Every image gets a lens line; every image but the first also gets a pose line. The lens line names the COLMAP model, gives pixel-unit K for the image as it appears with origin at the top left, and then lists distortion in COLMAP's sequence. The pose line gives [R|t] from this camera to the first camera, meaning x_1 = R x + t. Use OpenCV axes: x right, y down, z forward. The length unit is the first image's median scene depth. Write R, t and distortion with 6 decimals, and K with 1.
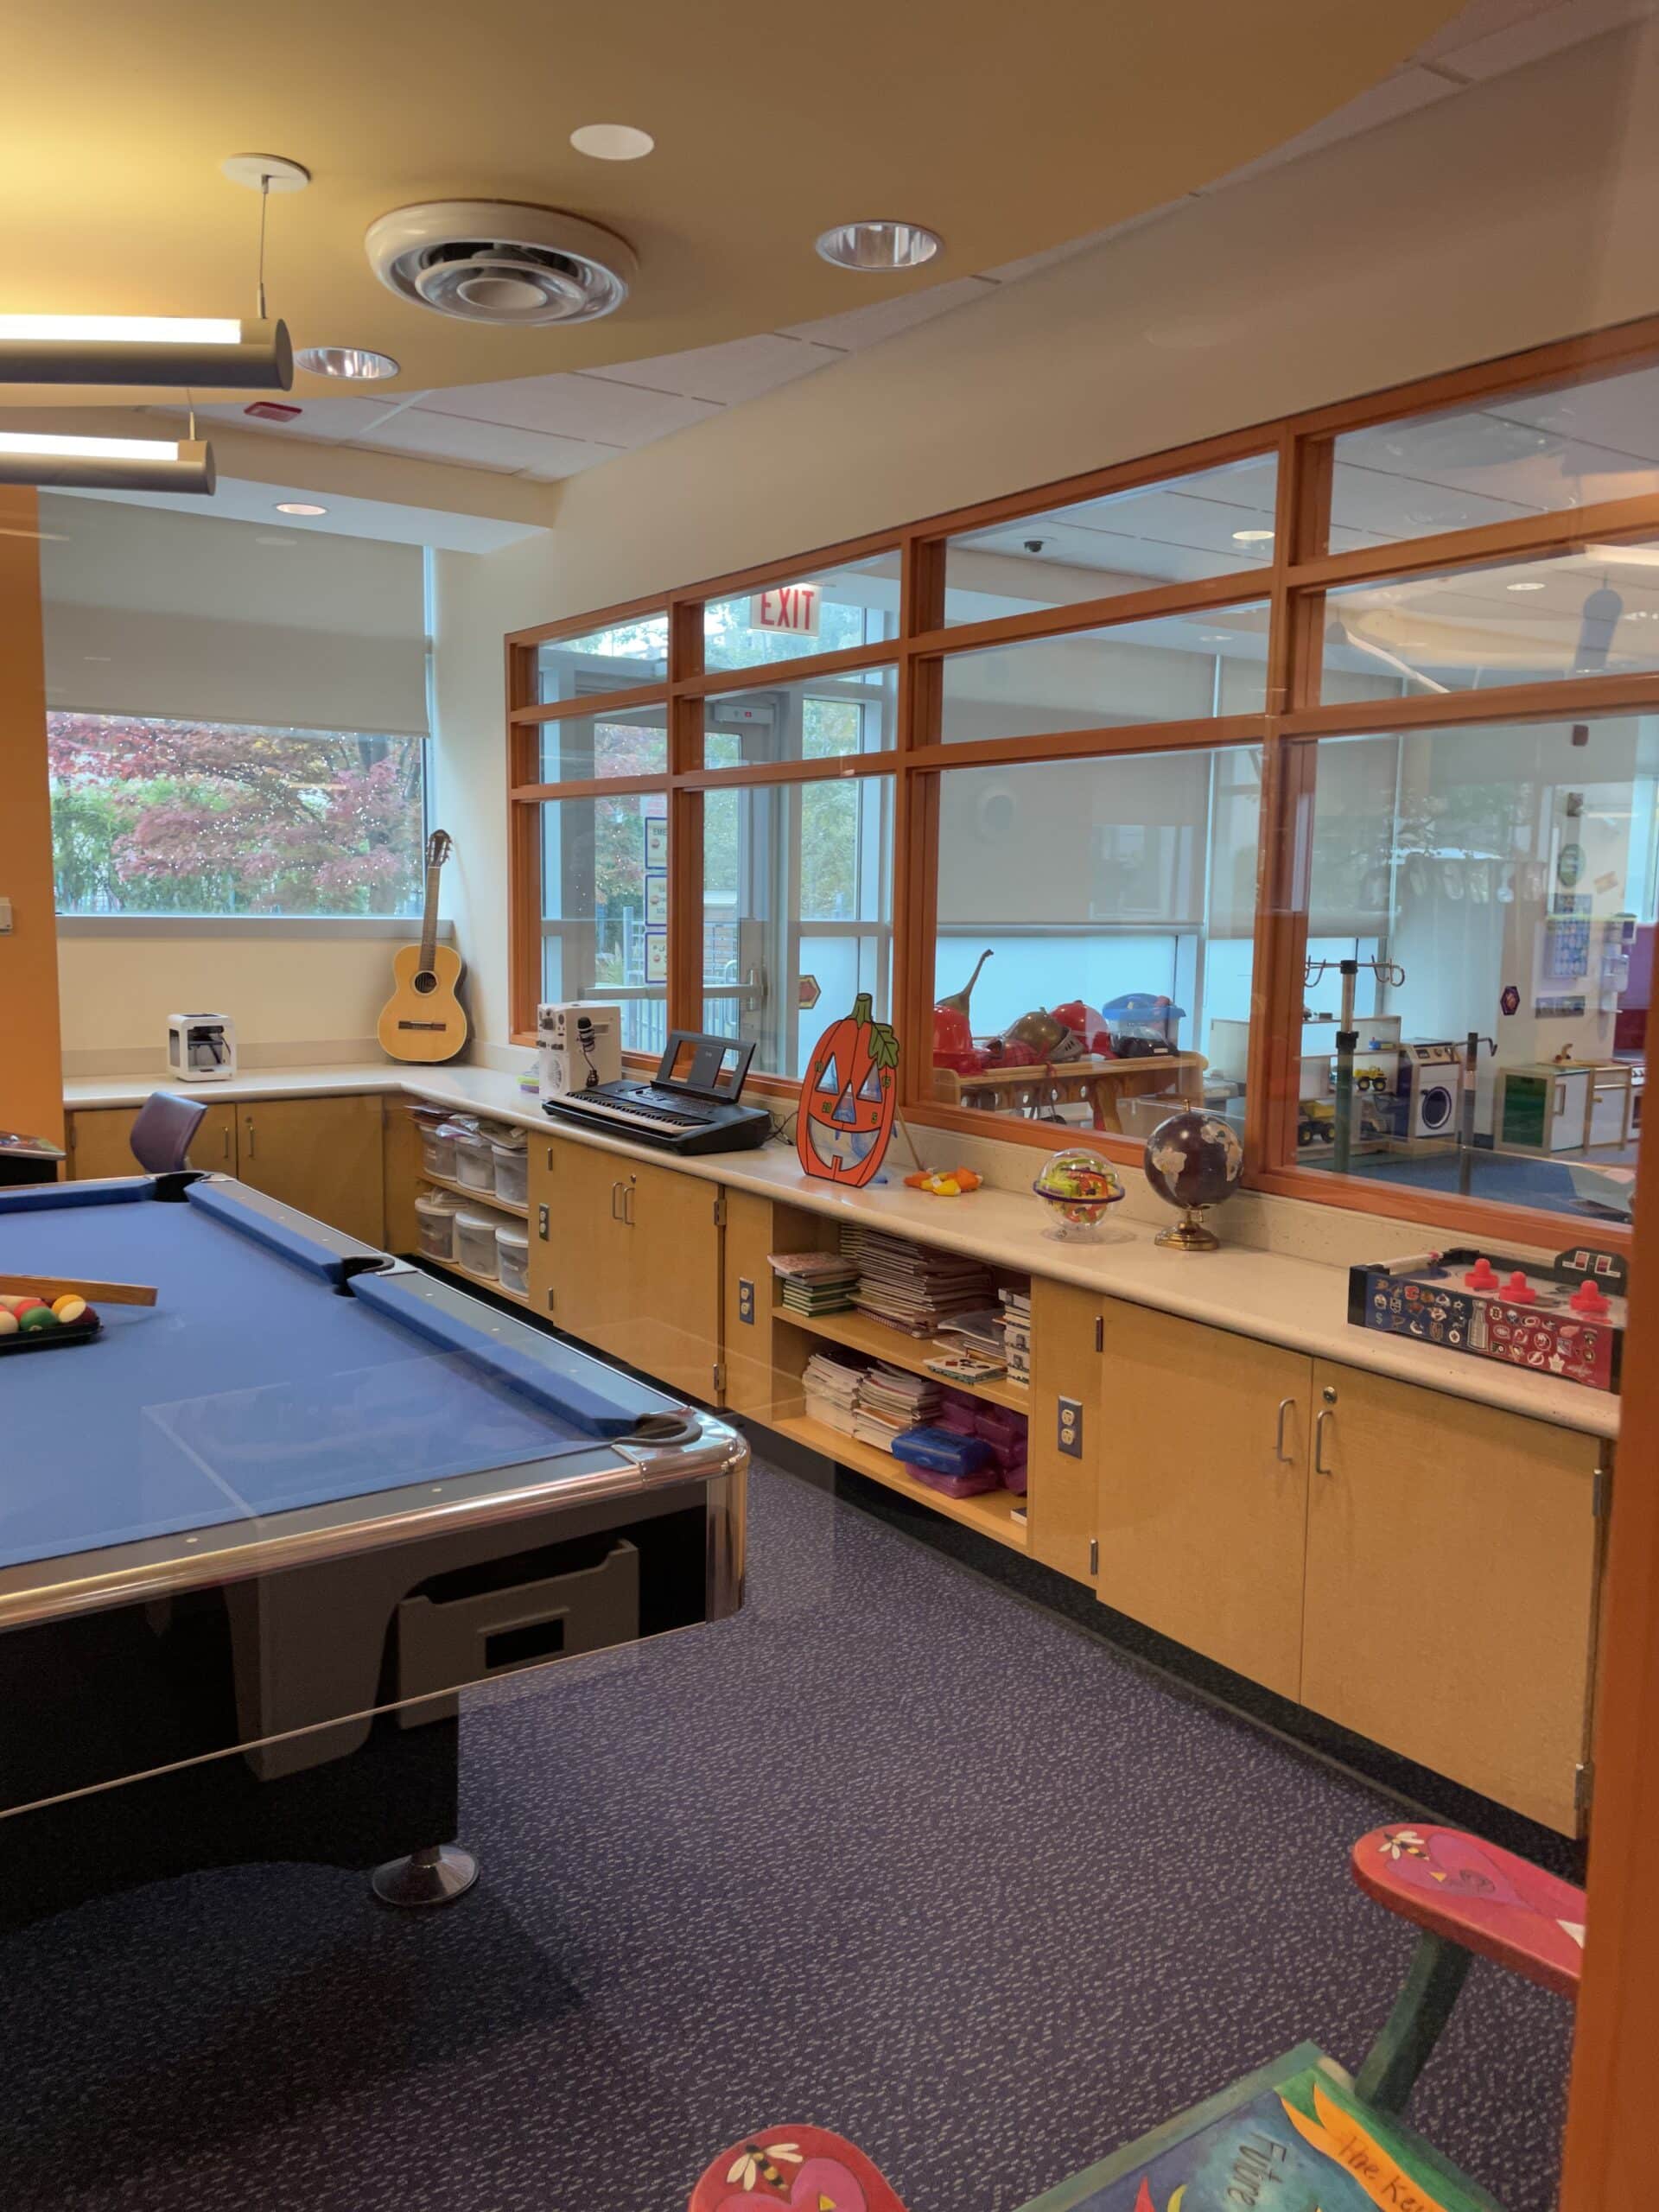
lens RADIAL K [[1681.3, 0, 827.6], [0, 1681.3, 1101.6], [0, 0, 1]] dist [-0.005475, -0.000892]
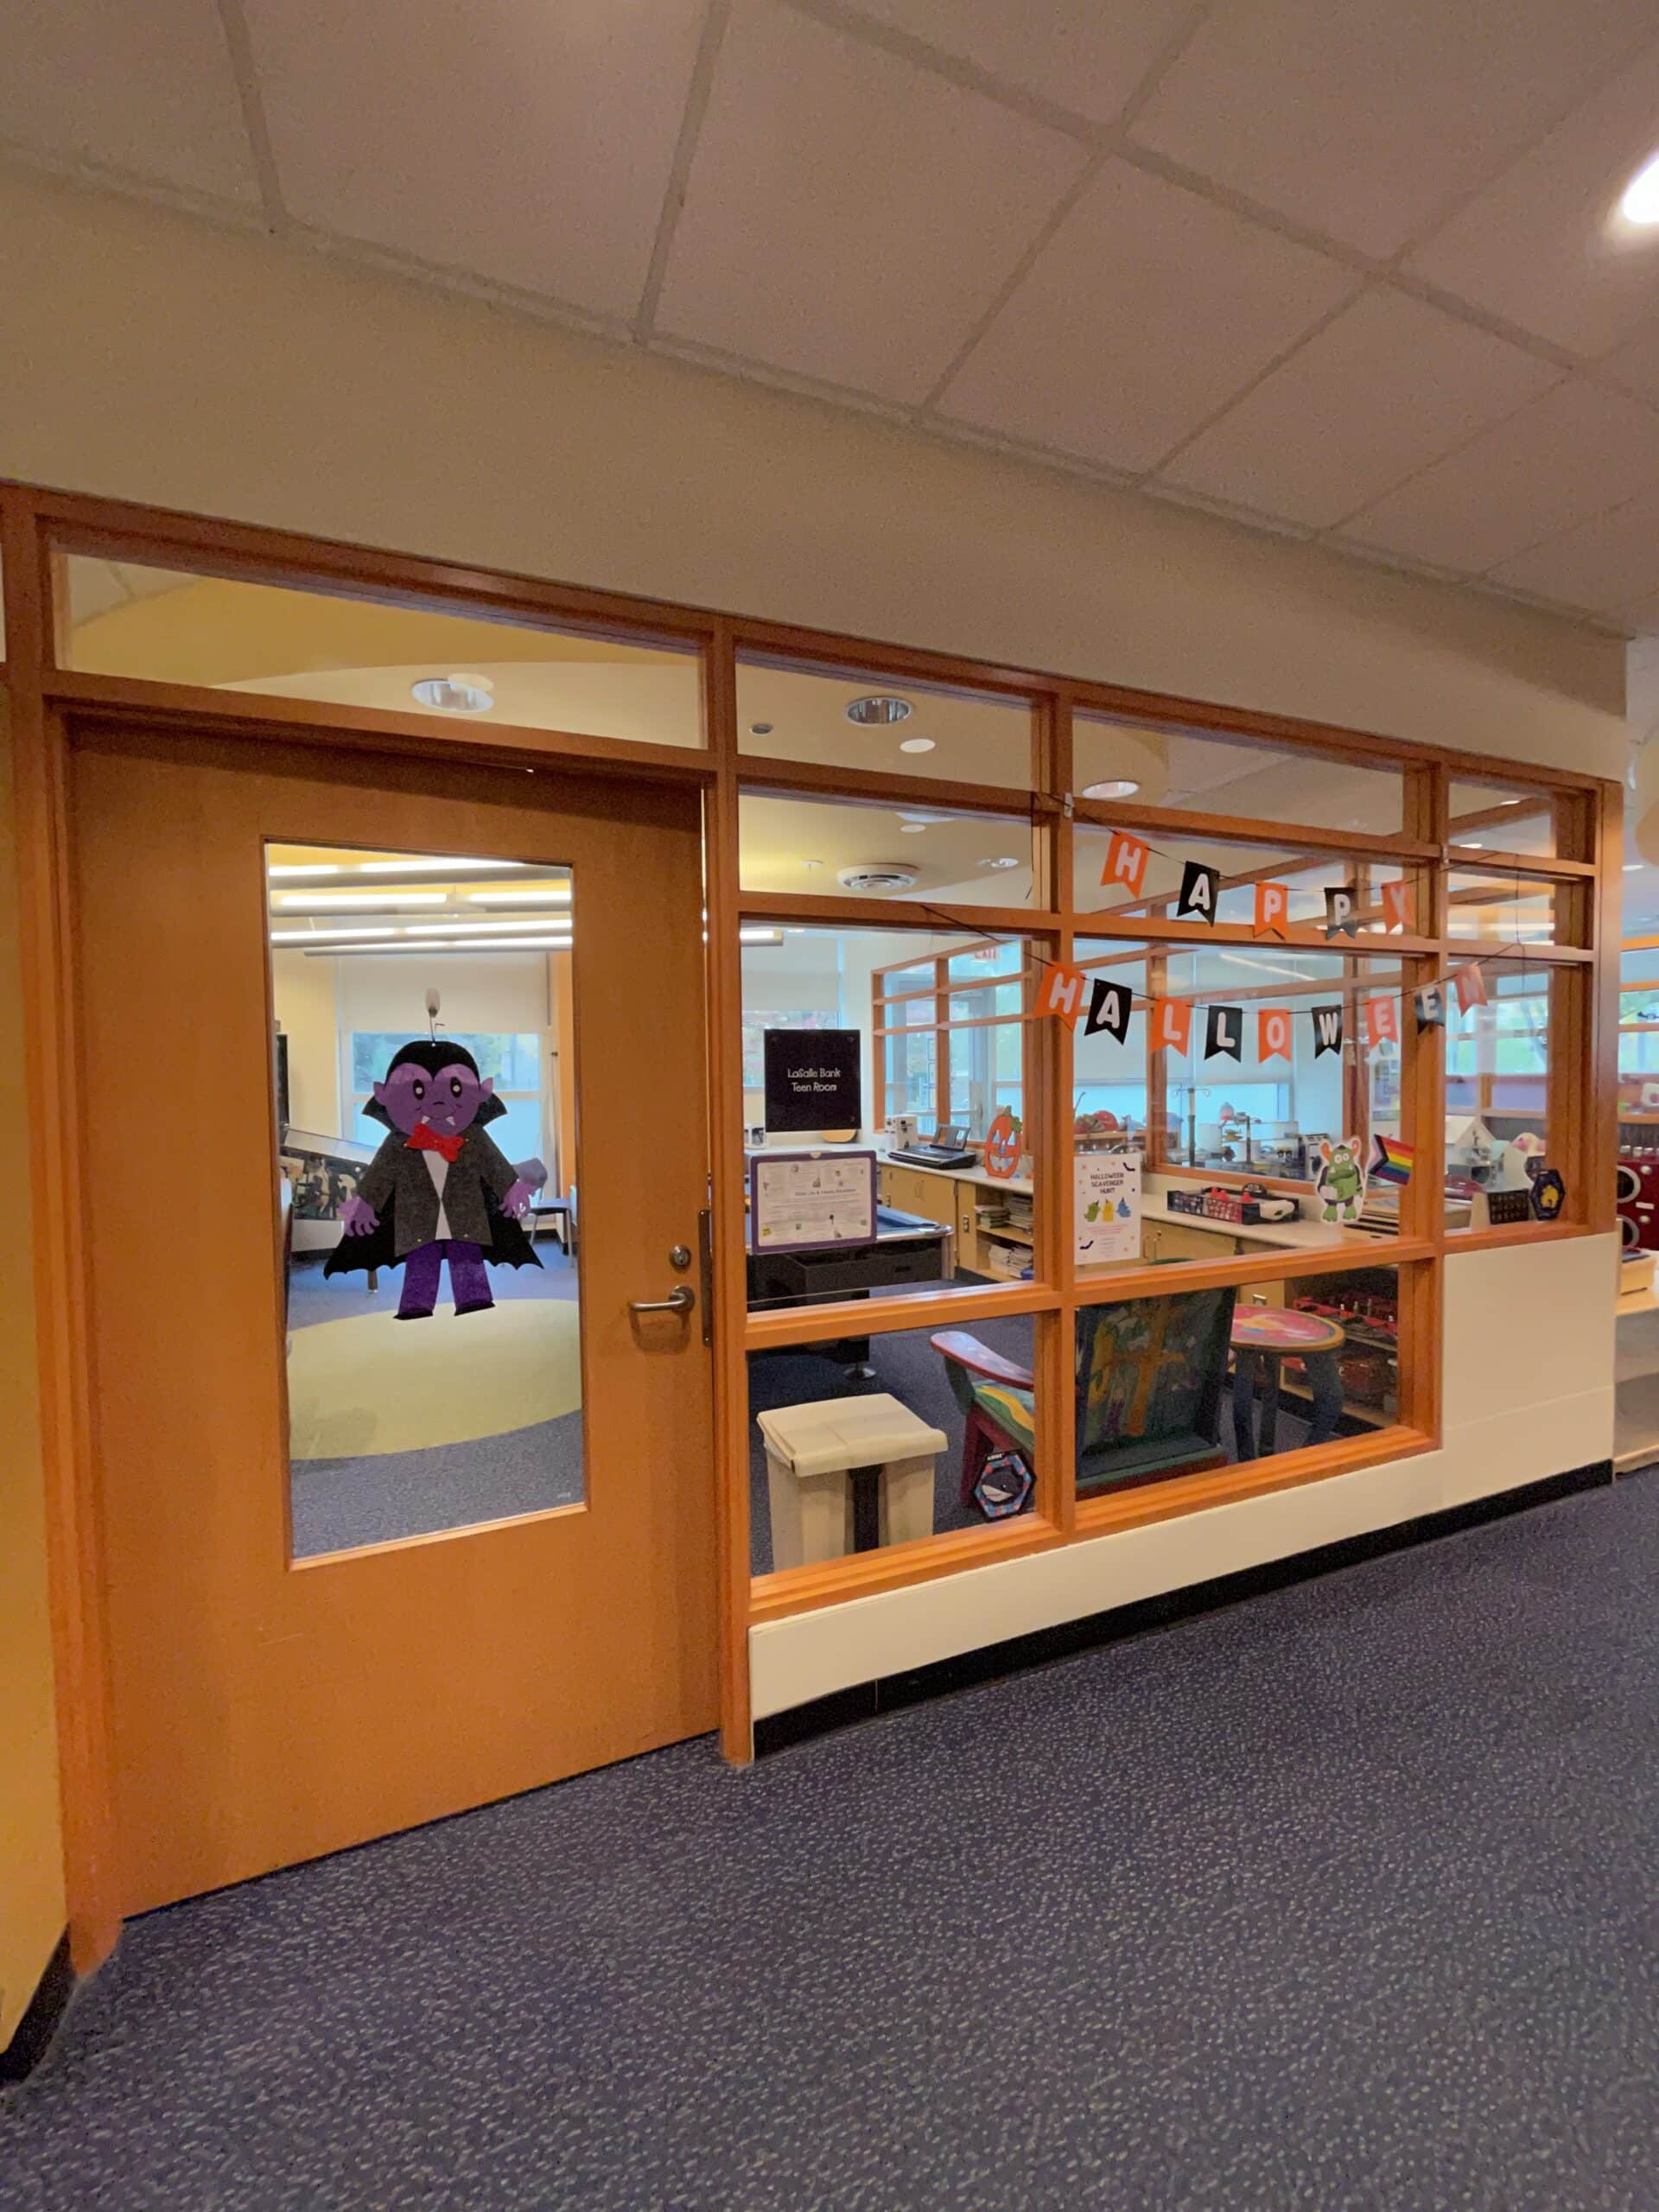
lens RADIAL K [[891.1, 0, 830.6], [0, 891.1, 1100.4], [0, 0, 1]] dist [-0.000140, 0.000000]
pose [[0.976167, -0.020296, -0.216068, 0.039998], [0.000595, 0.995864, -0.090856, 0.042726], [0.217018, 0.088563, 0.972142, -0.339554]]
